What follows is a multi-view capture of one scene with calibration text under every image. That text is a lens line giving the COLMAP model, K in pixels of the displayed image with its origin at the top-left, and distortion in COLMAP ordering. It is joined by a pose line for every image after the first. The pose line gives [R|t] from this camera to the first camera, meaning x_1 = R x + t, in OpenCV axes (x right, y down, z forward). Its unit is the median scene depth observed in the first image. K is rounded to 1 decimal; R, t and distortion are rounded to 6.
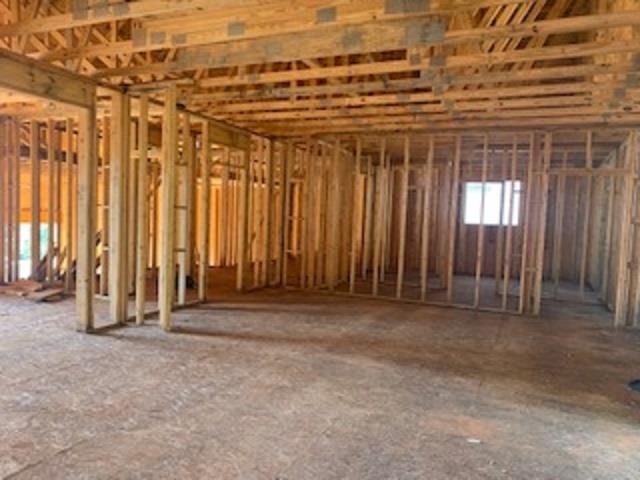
lens RADIAL K [[492.5, 0, 320.0], [0, 492.5, 240.0], [0, 0, 1]] dist [0.065698, -0.054017]
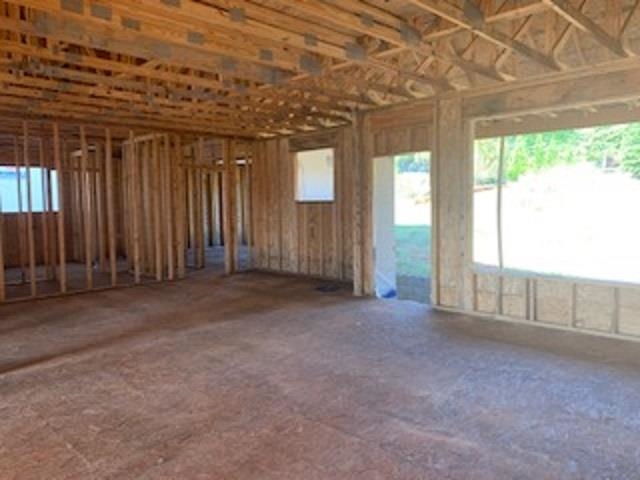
lens RADIAL K [[495.8, 0, 320.0], [0, 495.8, 240.0], [0, 0, 1]] dist [-0.012115, -0.005739]
pose [[0.347652, -0.116632, 0.930341, -0.827849], [0.080124, 0.992299, 0.094458, -0.049746], [-0.934194, 0.041704, 0.354320, 0.280773]]
